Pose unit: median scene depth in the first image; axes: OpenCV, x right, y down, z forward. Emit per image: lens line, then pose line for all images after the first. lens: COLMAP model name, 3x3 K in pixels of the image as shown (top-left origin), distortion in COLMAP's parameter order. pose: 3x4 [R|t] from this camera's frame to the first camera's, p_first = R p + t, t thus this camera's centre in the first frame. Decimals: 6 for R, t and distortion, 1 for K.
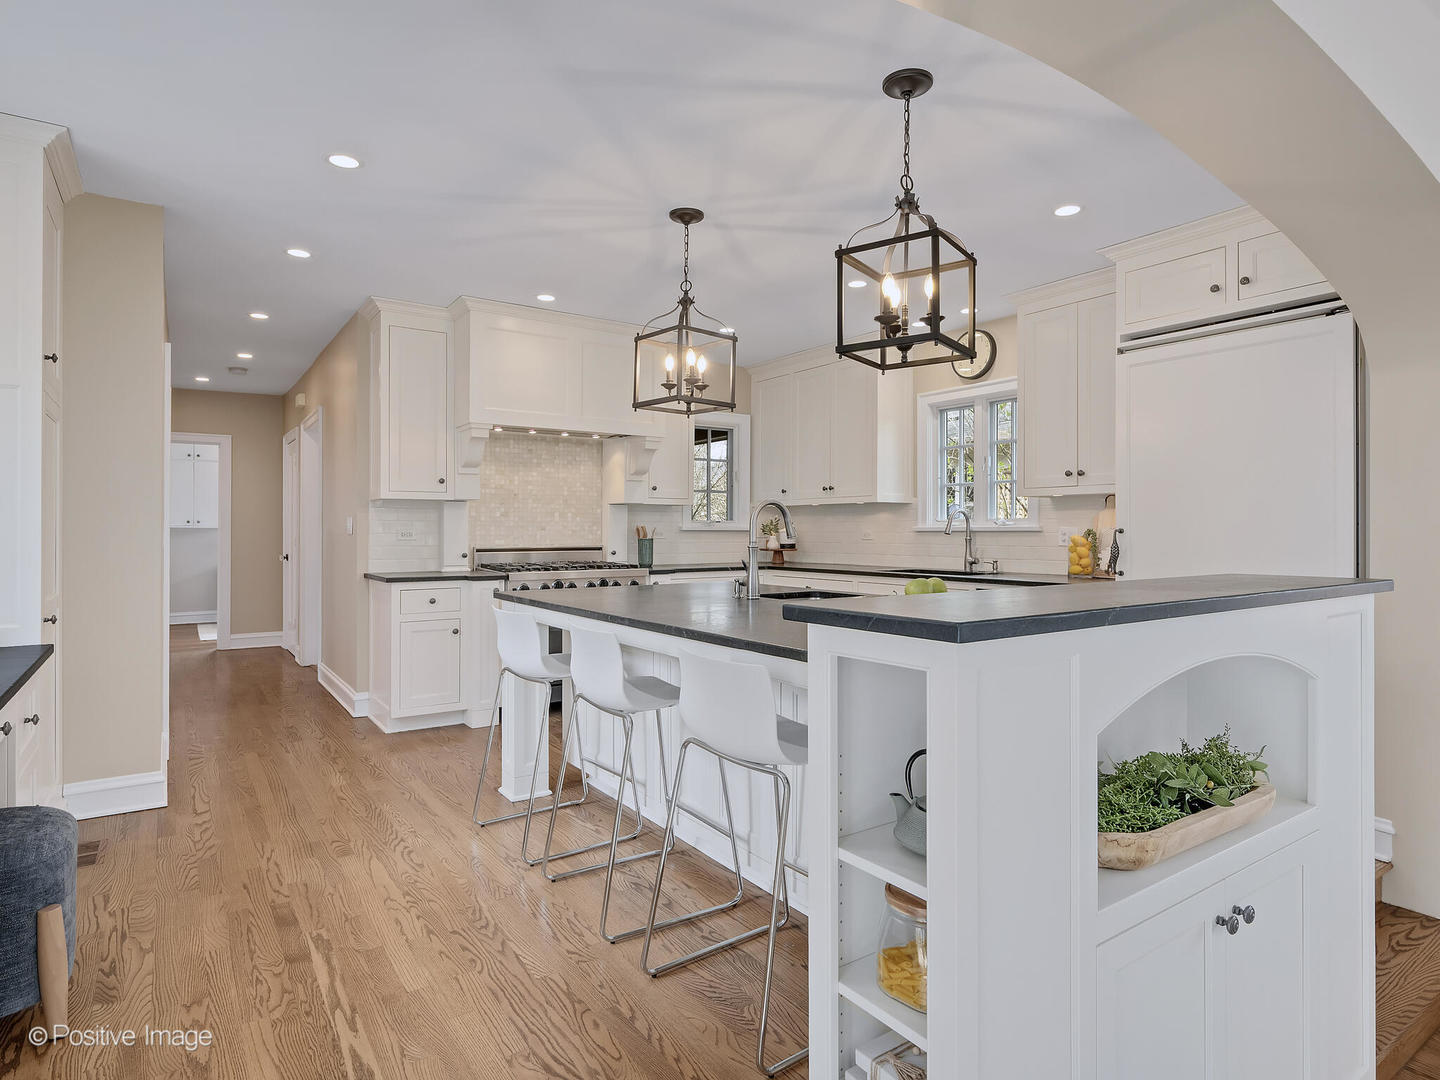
lens RADIAL K [[854.9, 0, 795.3], [0, 854.9, 534.3], [0, 0, 1]] dist [-0.002296, 0.001303]
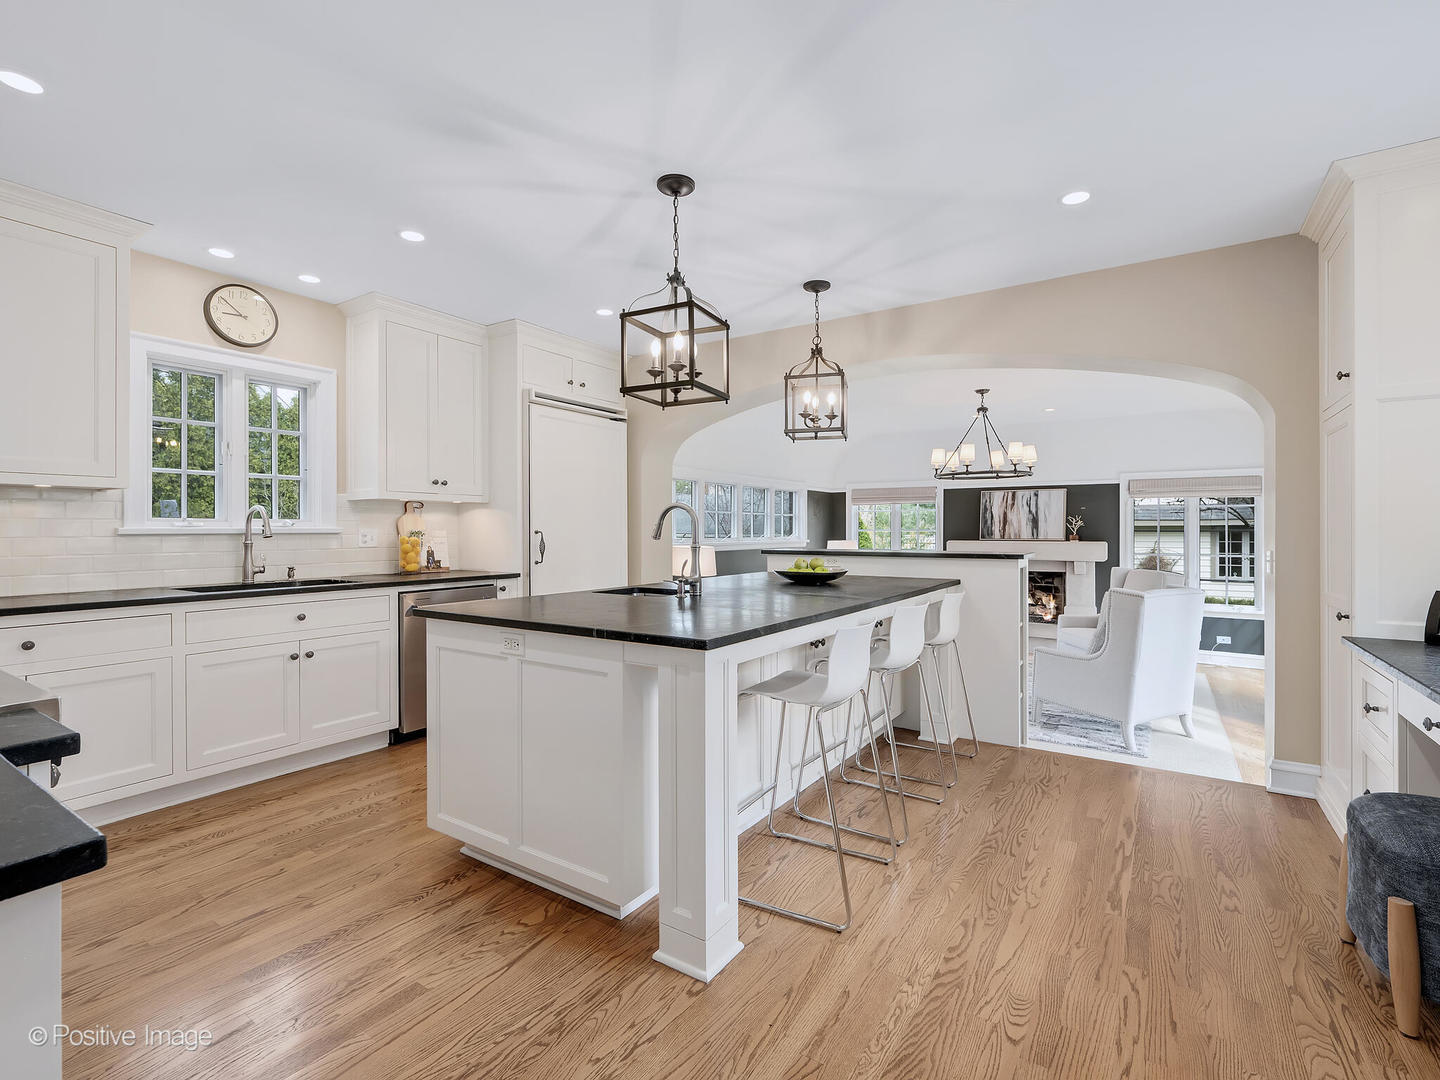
lens RADIAL K [[651.4, 0, 713.2], [0, 651.4, 536.0], [0, 0, 1]] dist [0.000475, -0.000208]
pose [[-0.321394, -0.007596, 0.946915, -0.567527], [0.007993, 0.999910, 0.010735, -0.005128], [-0.946912, 0.011019, -0.321305, 0.843198]]
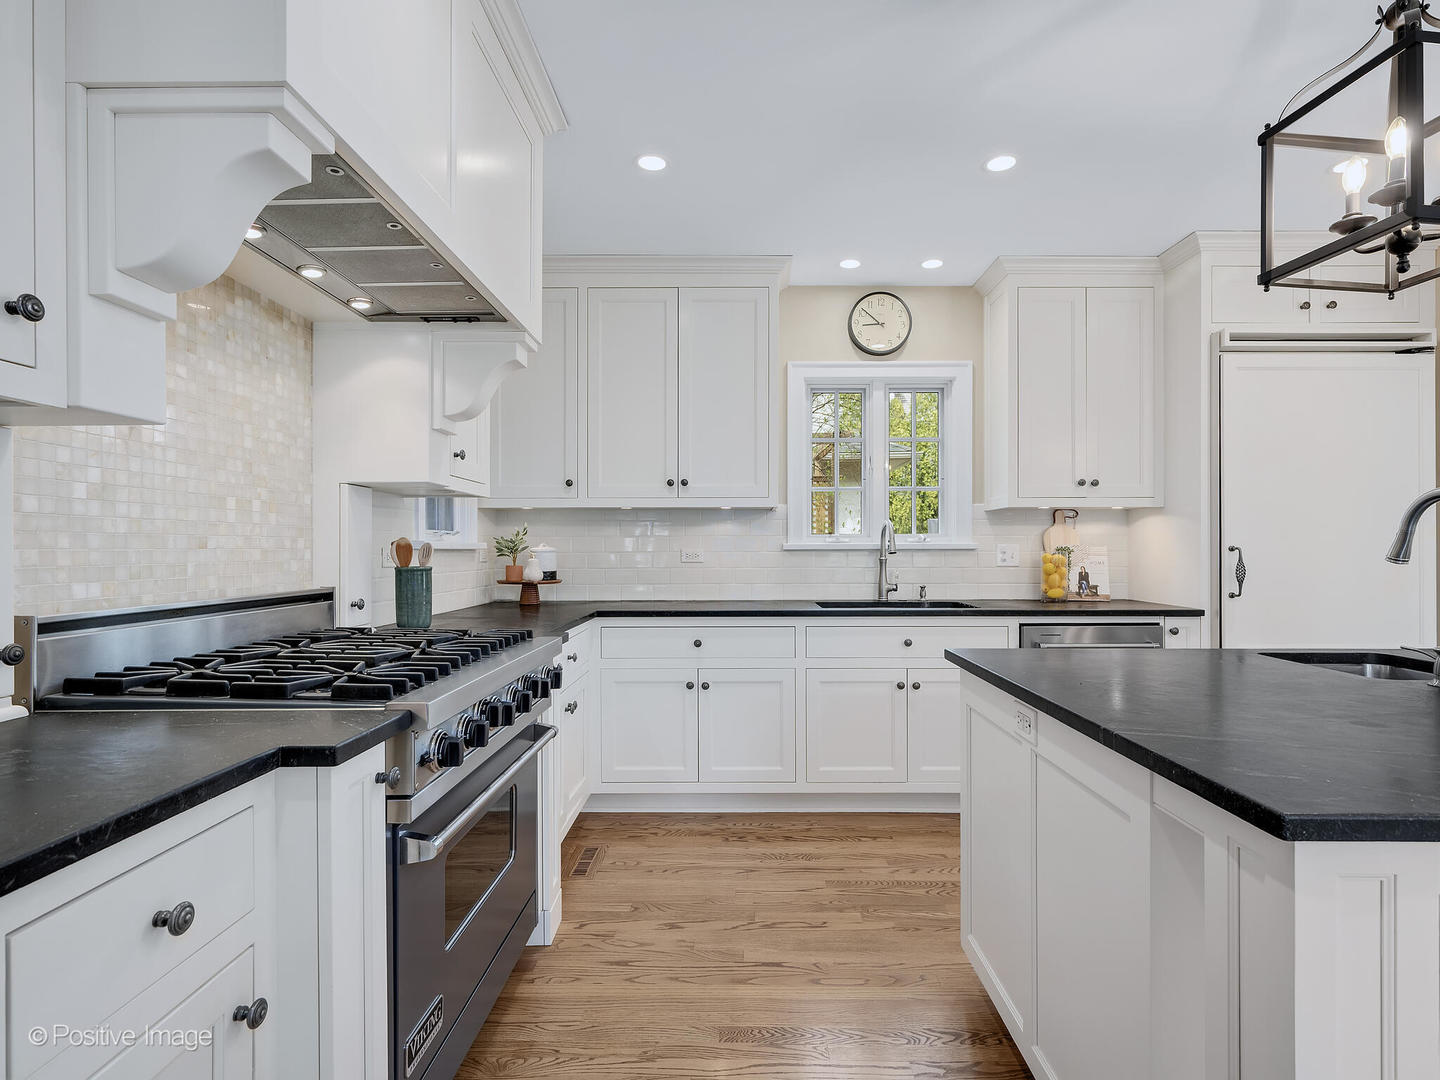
lens RADIAL K [[748.3, 0, 757.3], [0, 748.3, 550.2], [0, 0, 1]] dist [-0.000850, -0.000569]
pose [[0.596888, -0.002153, 0.802322, -0.445906], [0.005358, 0.999985, -0.001303, -0.003107], [-0.802307, 0.005077, 0.596890, 0.739904]]
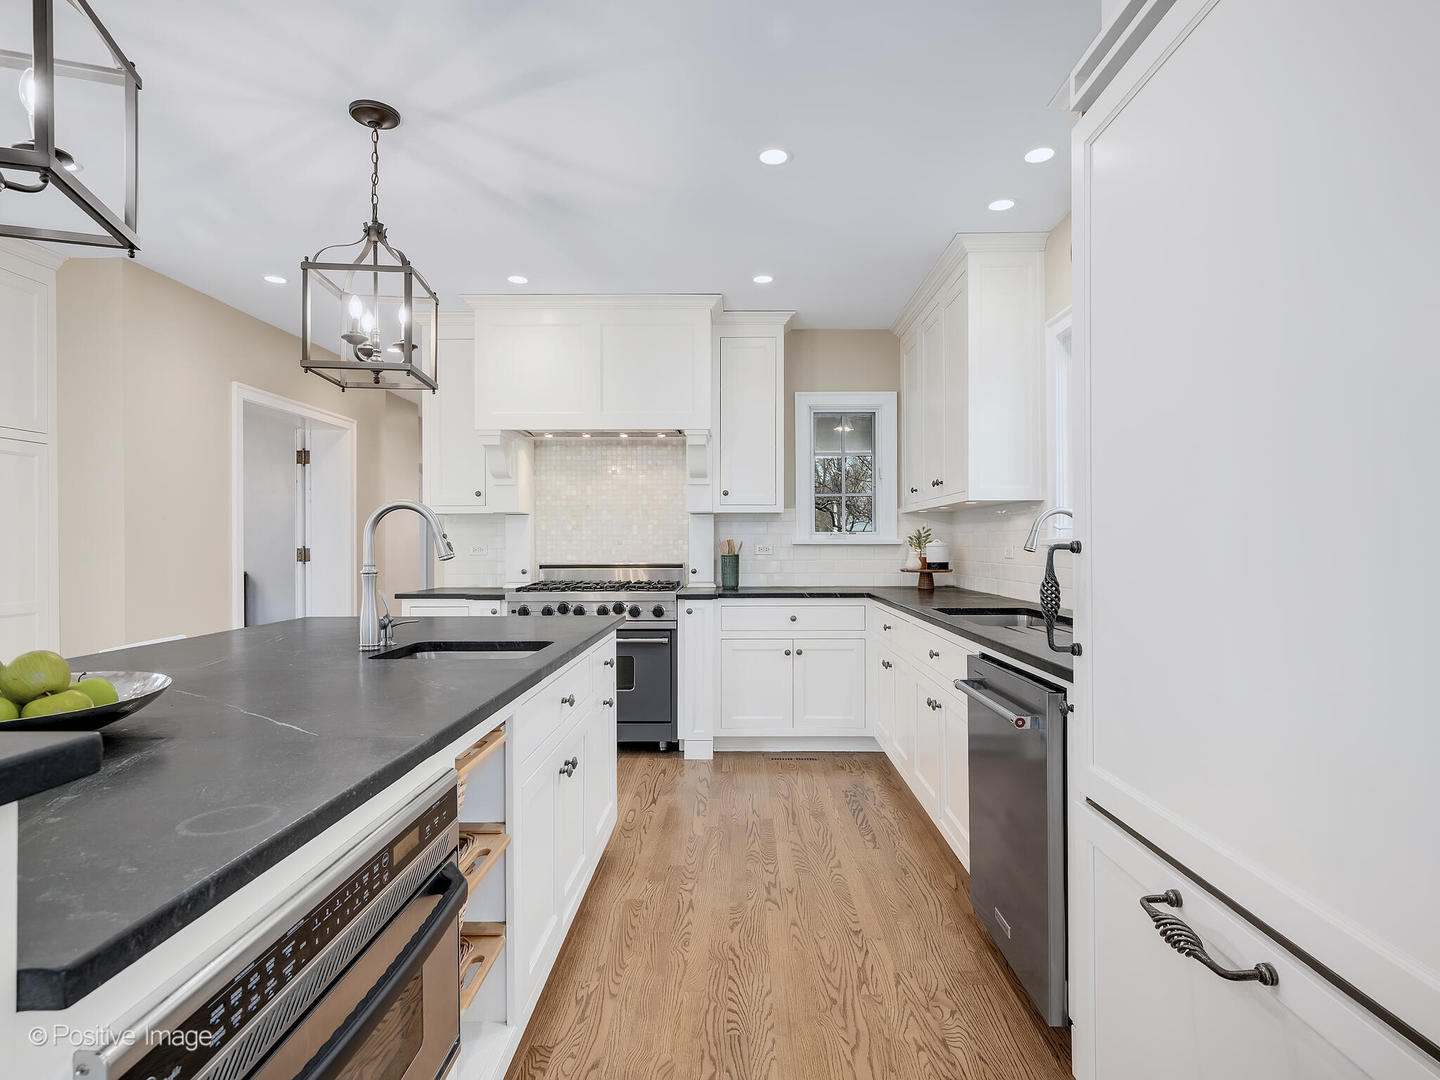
lens RADIAL K [[854.9, 0, 795.3], [0, 854.9, 534.3], [0, 0, 1]] dist [-0.002296, 0.001303]
pose [[0.791376, -0.009253, -0.611260, 0.443934], [0.001795, 0.999916, -0.012812, -0.004577], [0.611327, 0.009042, 0.791326, 0.456149]]
